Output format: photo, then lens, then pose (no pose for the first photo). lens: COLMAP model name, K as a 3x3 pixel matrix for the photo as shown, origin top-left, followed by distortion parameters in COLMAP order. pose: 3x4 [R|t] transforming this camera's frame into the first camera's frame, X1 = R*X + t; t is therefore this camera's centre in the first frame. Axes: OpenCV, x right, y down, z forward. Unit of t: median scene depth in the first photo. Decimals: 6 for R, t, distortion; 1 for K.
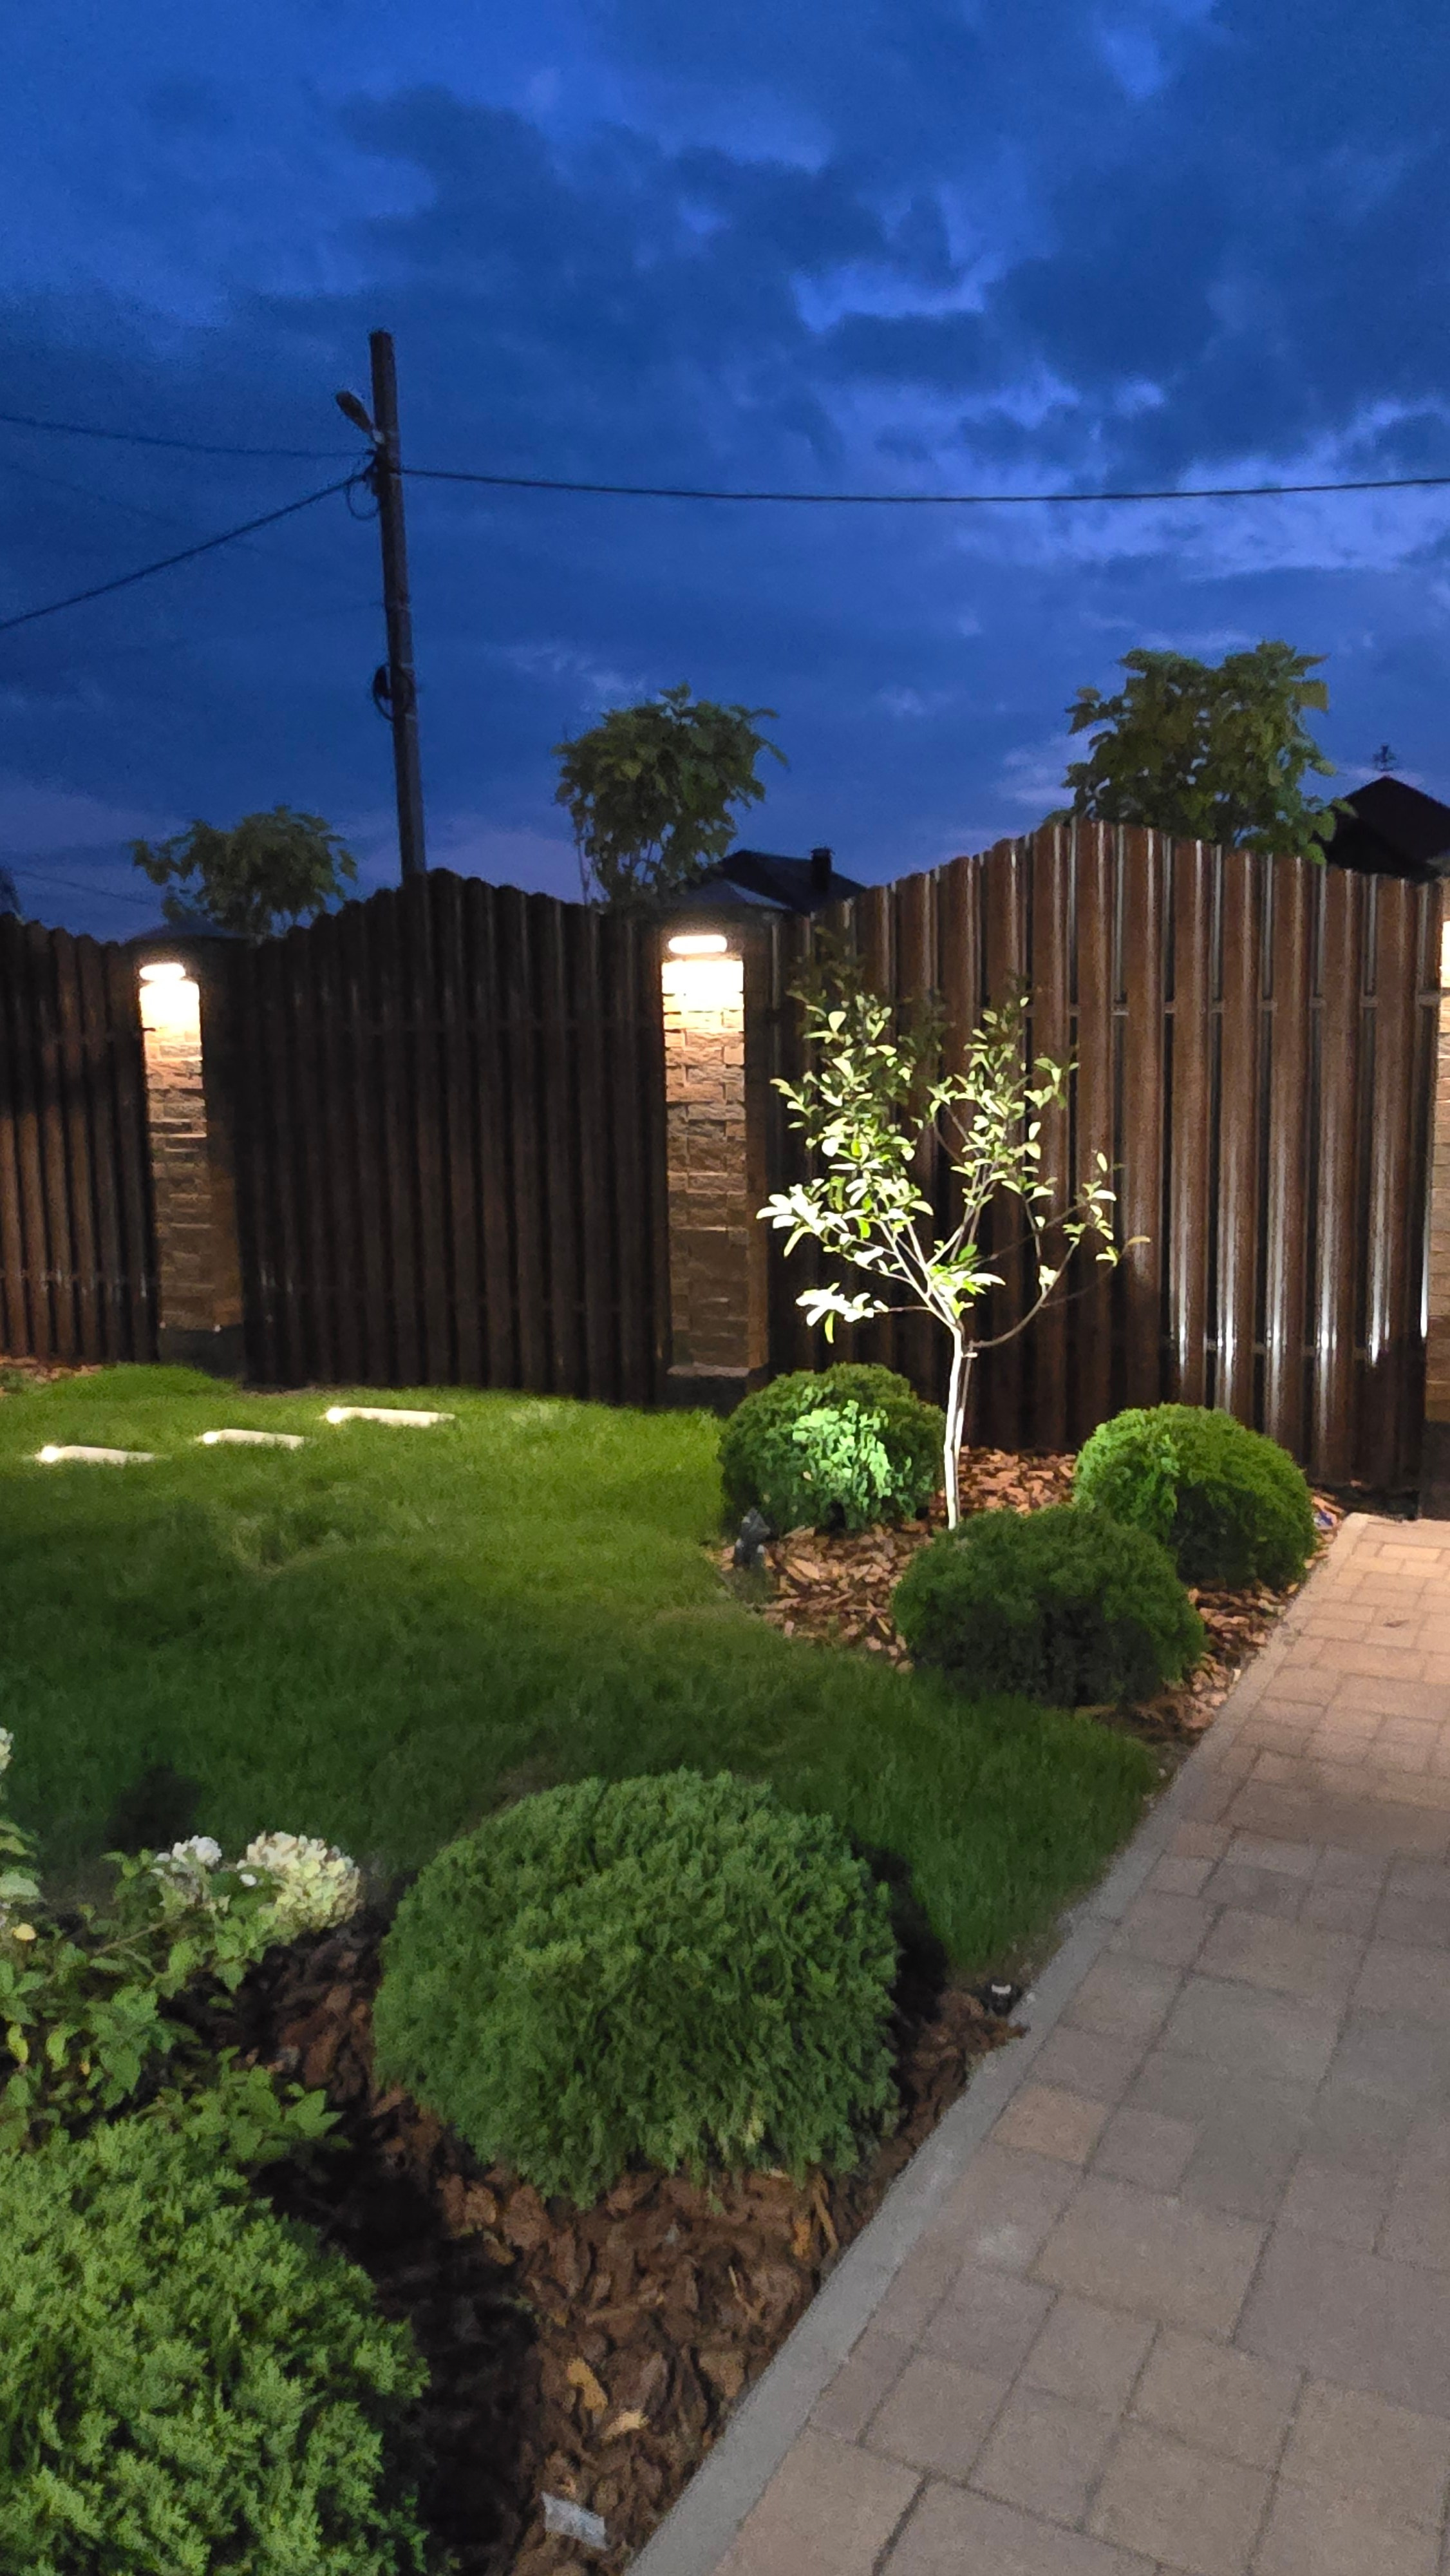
lens RADIAL K [[1760.2, 0, 734.6], [0, 1760.2, 1281.0], [0, 0, 1]] dist [-0.001485, 0.007995]
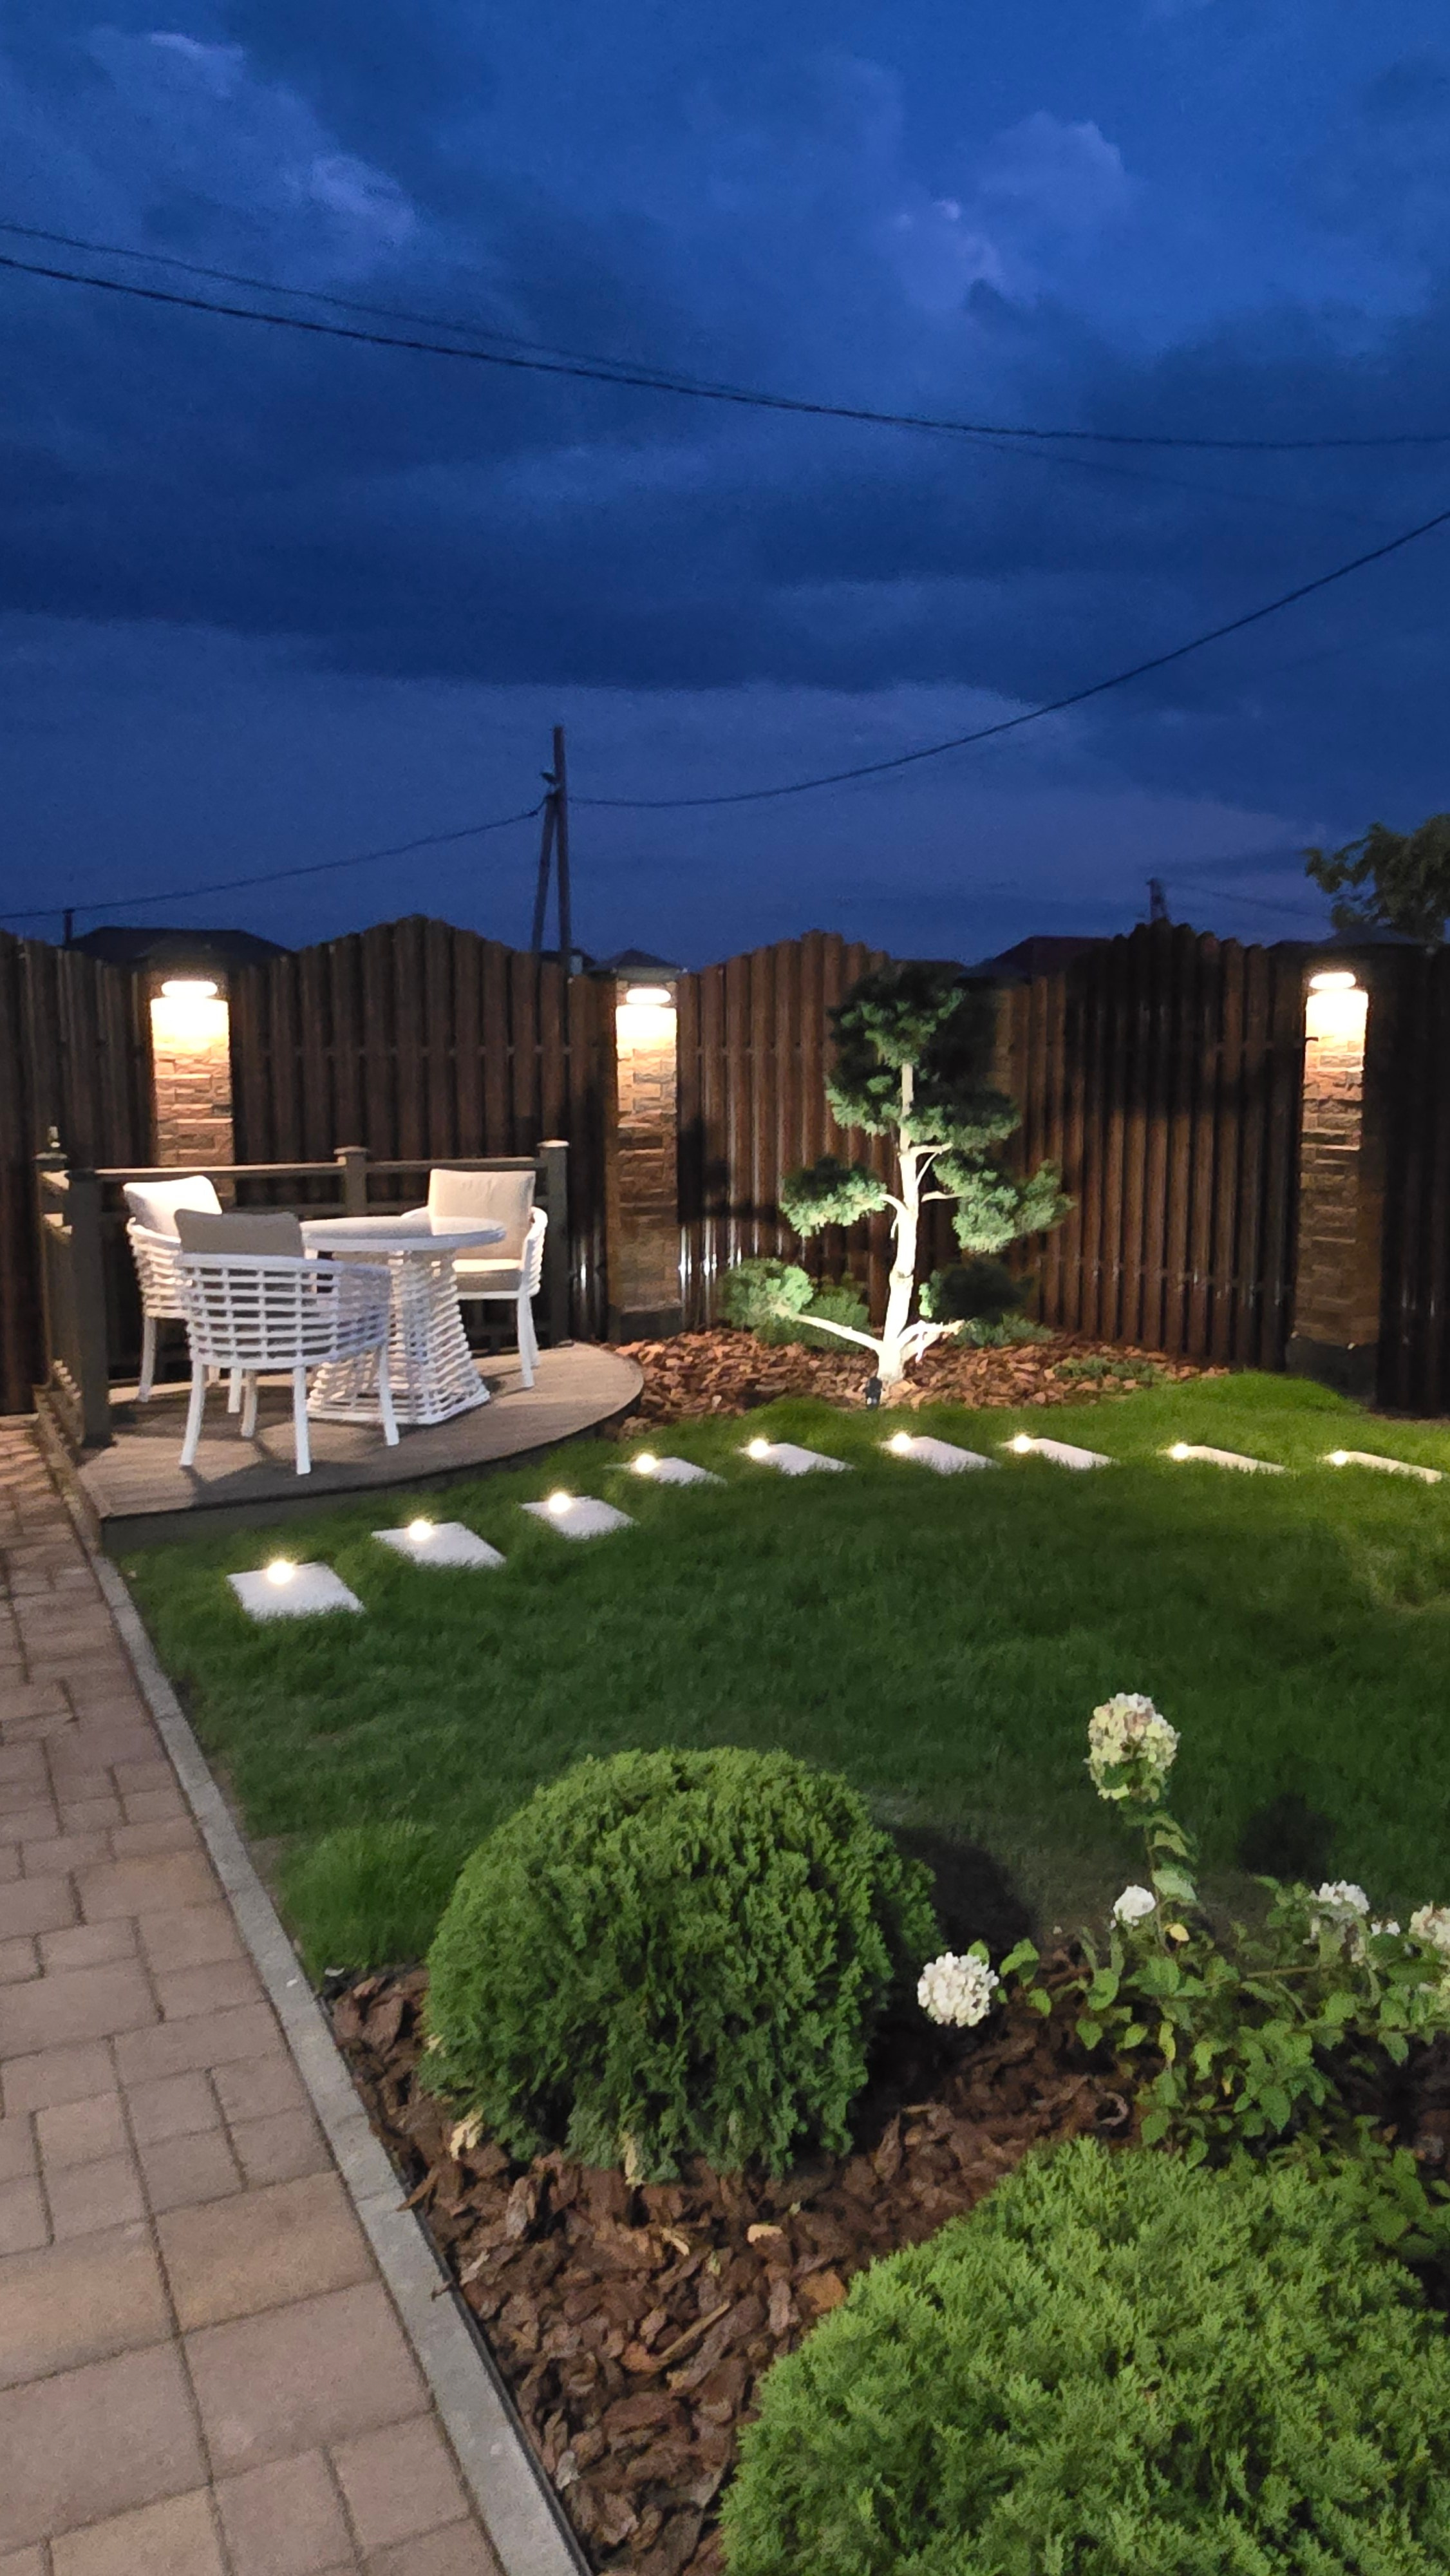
lens RADIAL K [[1760.2, 0, 734.6], [0, 1760.2, 1281.0], [0, 0, 1]] dist [-0.001485, 0.007995]
pose [[0.821051, 0.091483, -0.563477, -0.072782], [-0.093221, 0.995312, 0.025760, -0.005792], [0.563192, 0.031378, 0.825730, 0.006223]]
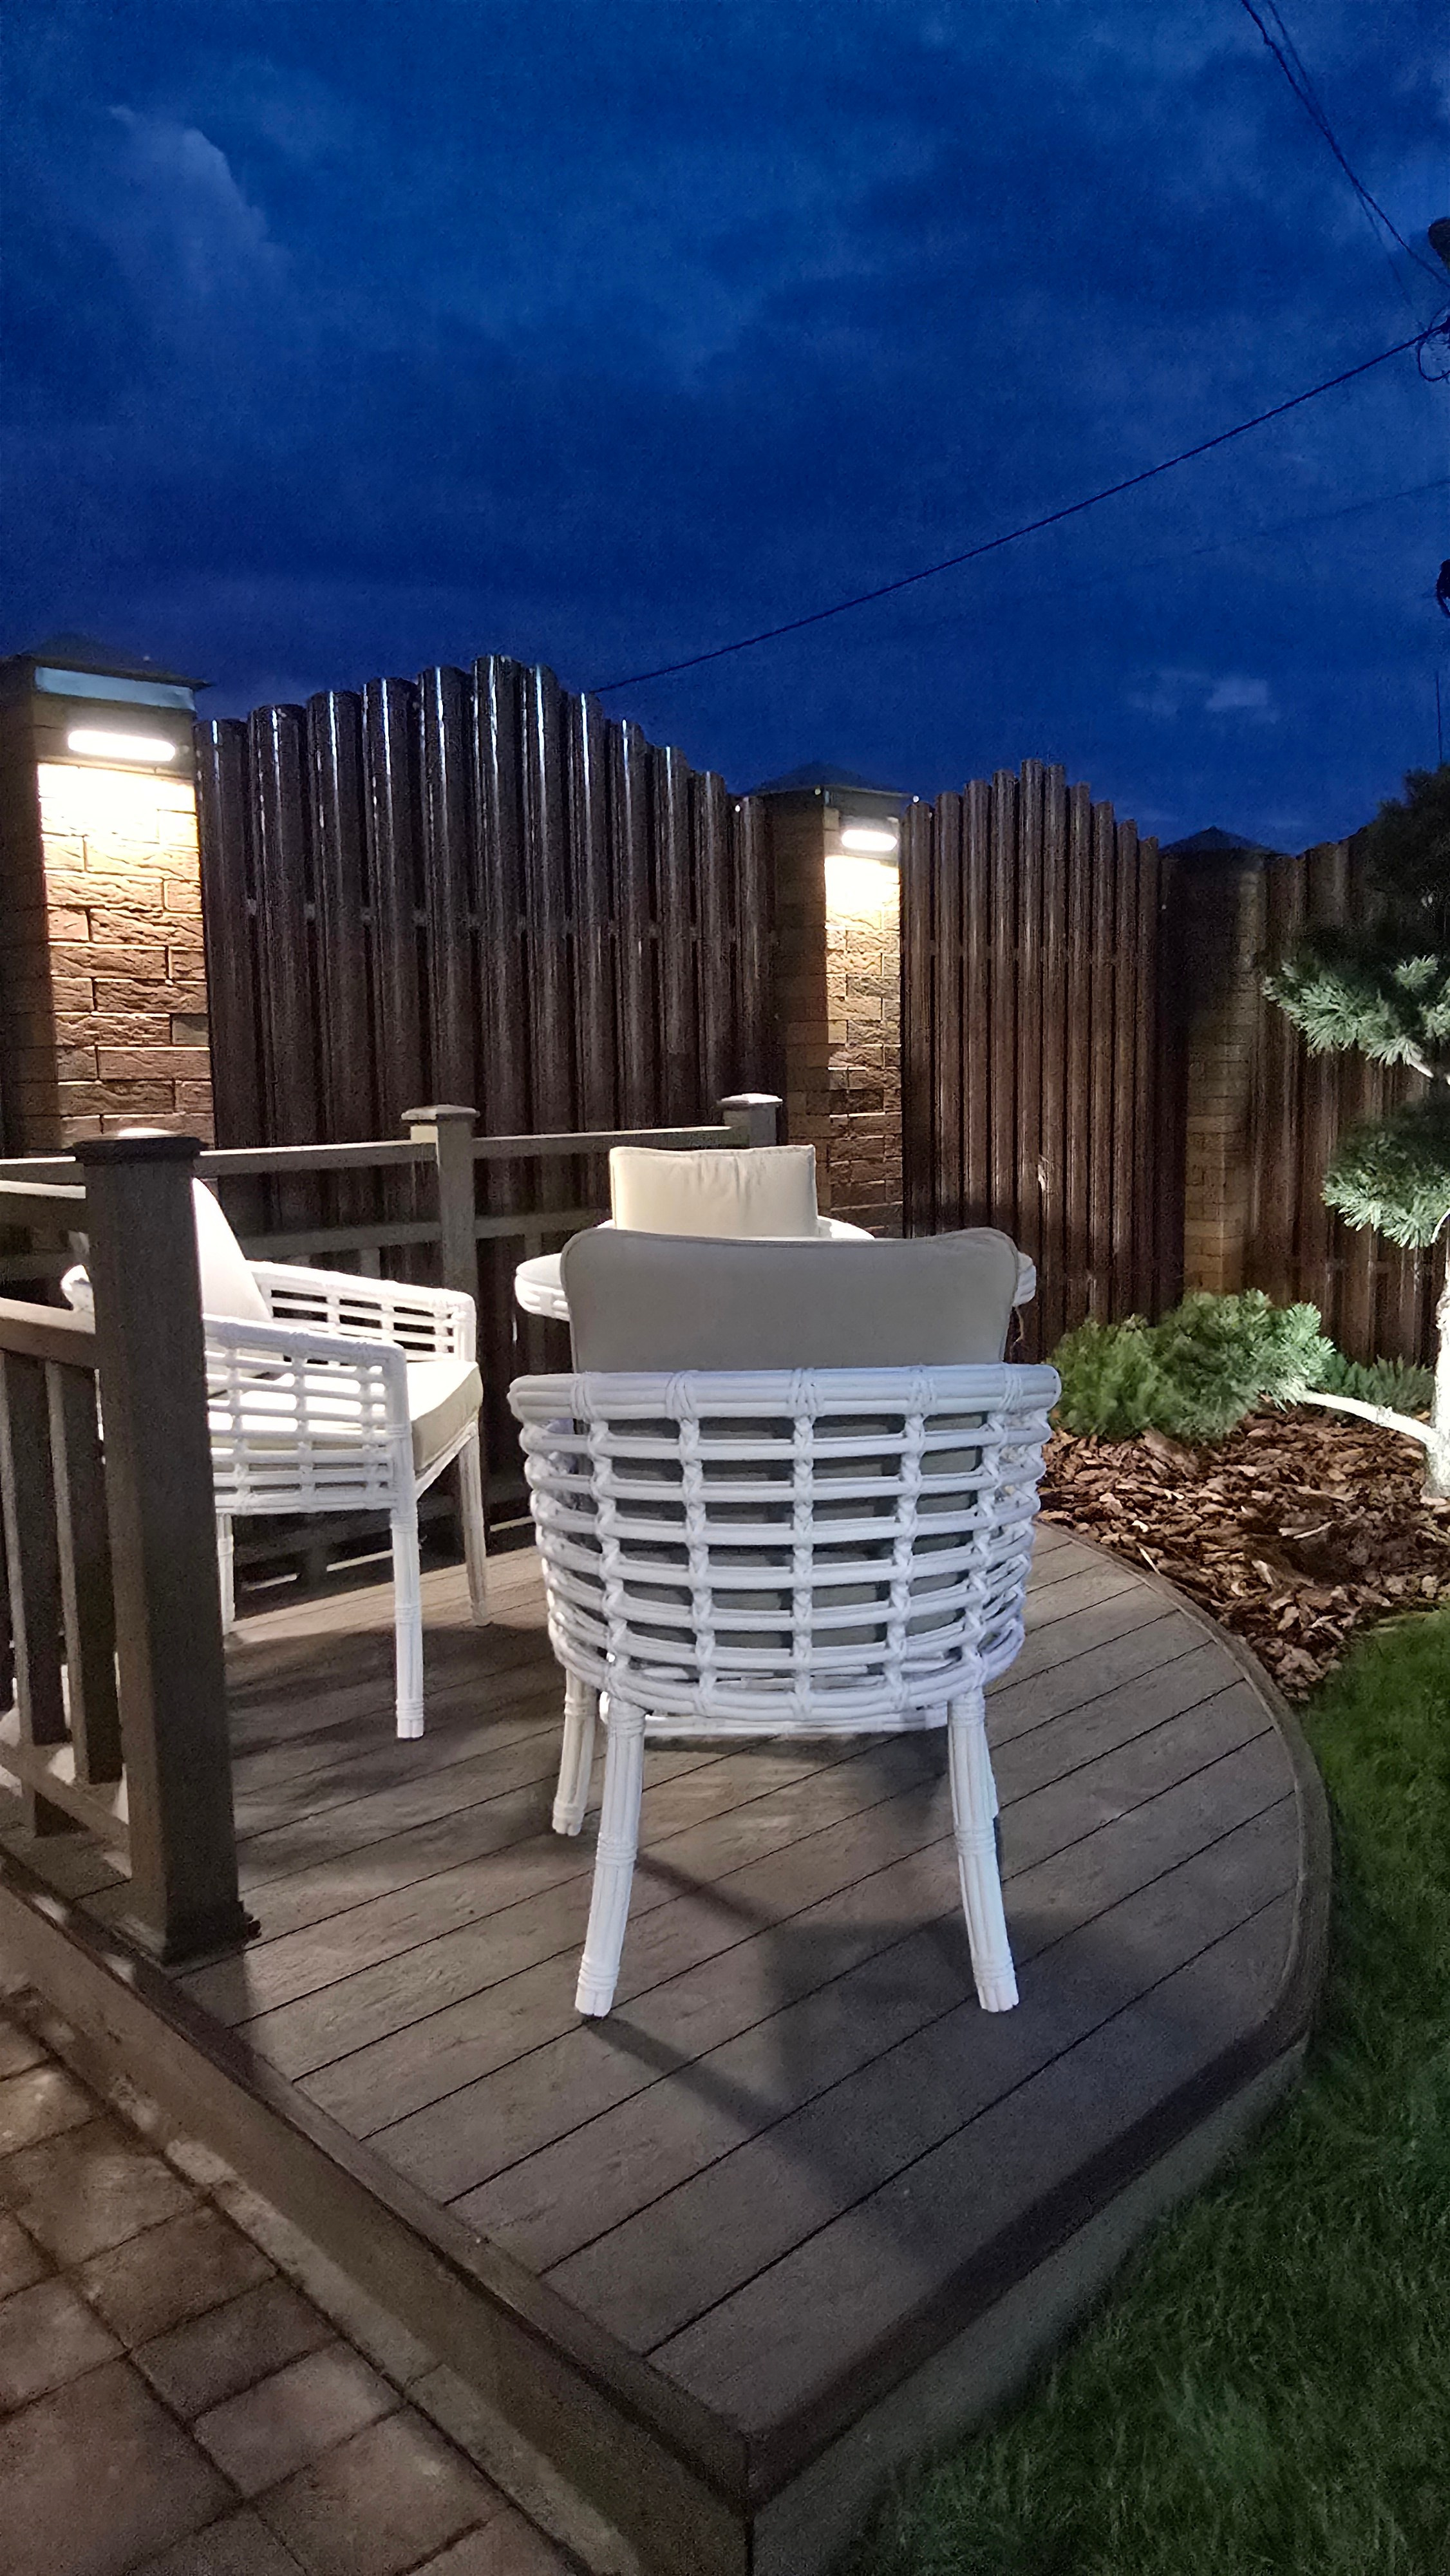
lens RADIAL K [[1760.2, 0, 734.6], [0, 1760.2, 1281.0], [0, 0, 1]] dist [-0.001485, 0.007995]
pose [[0.951887, 0.048272, -0.302623, -1.776099], [-0.050551, 0.998721, 0.000300, 0.042053], [0.302251, 0.015012, 0.953110, 0.856071]]
